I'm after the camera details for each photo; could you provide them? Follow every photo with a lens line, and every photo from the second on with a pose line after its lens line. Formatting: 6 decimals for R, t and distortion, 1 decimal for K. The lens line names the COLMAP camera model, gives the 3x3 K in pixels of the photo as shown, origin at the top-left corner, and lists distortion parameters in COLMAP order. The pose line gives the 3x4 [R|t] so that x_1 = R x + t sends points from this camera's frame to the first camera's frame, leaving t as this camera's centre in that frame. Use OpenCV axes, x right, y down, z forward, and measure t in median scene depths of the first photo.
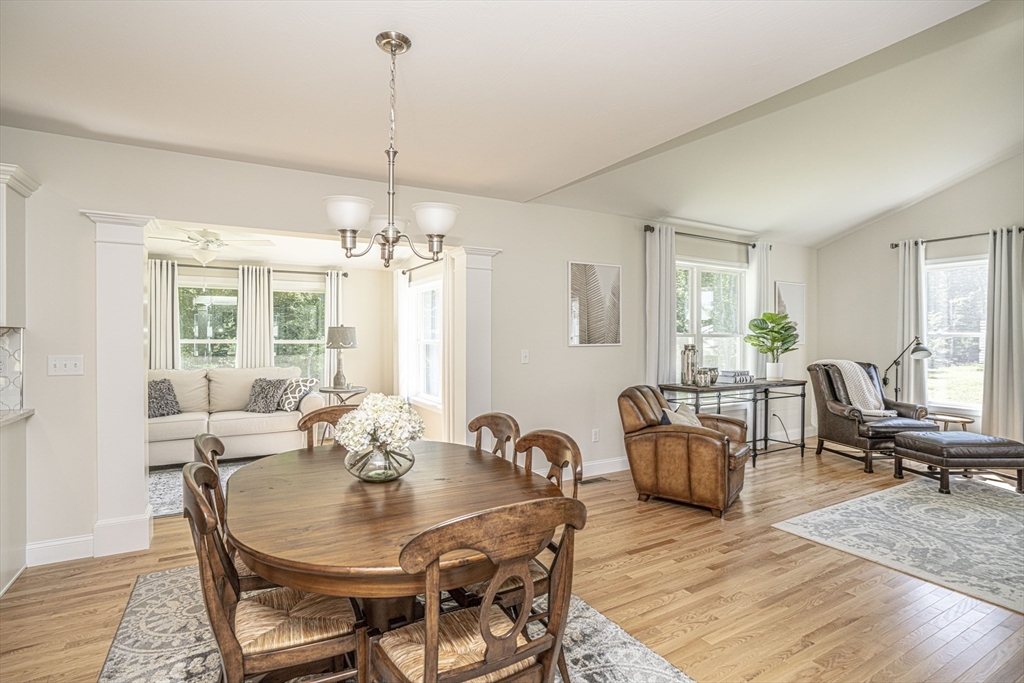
lens RADIAL K [[507.2, 0, 512.0], [0, 507.2, 341.5], [0, 0, 1]] dist [-0.018675, 0.001495]
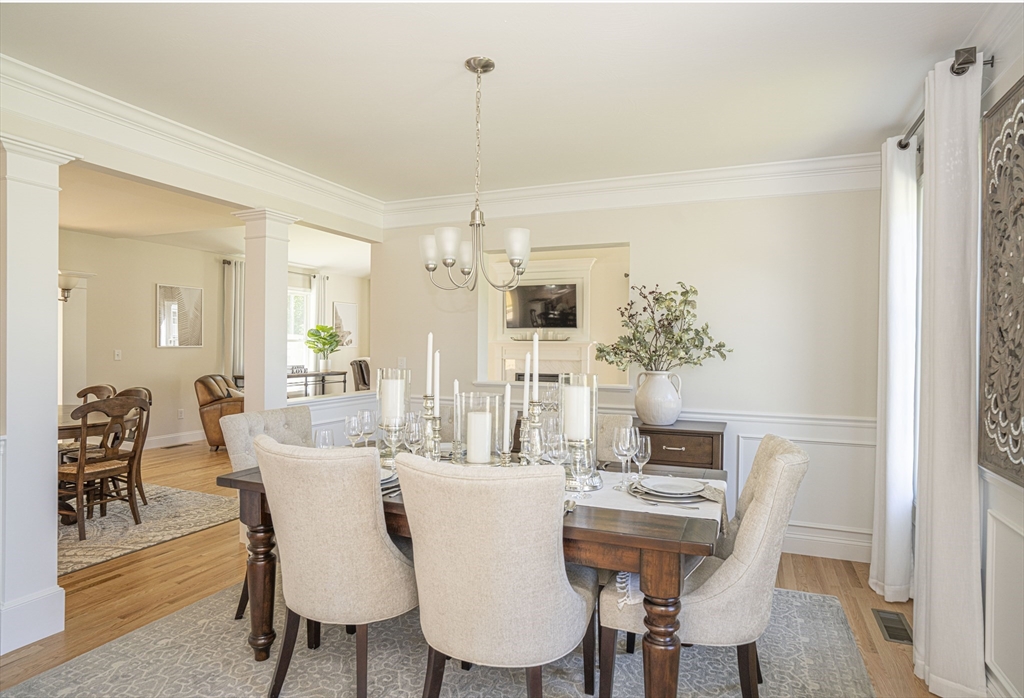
lens RADIAL K [[576.2, 0, 512.0], [0, 576.2, 349.0], [0, 0, 1]] dist [-0.020990, 0.030890]
pose [[0.804432, 0.002182, 0.594040, -0.032939], [-0.005358, 0.999979, 0.003583, 0.003275], [-0.594020, -0.006065, 0.804427, -0.730363]]
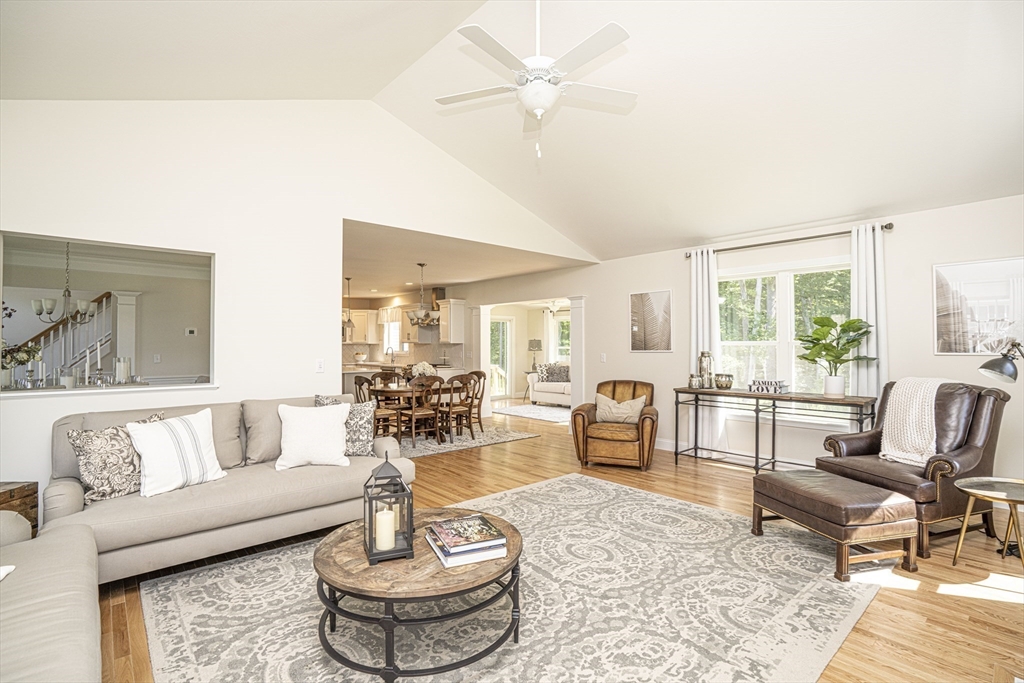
lens RADIAL K [[497.5, 0, 512.0], [0, 497.5, 341.5], [0, 0, 1]] dist [-0.038183, -0.000121]
pose [[0.185564, -0.014618, -0.982523, 1.340068], [-0.004030, 0.999870, -0.015637, 0.002266], [0.982624, 0.006861, 0.185481, 0.385148]]
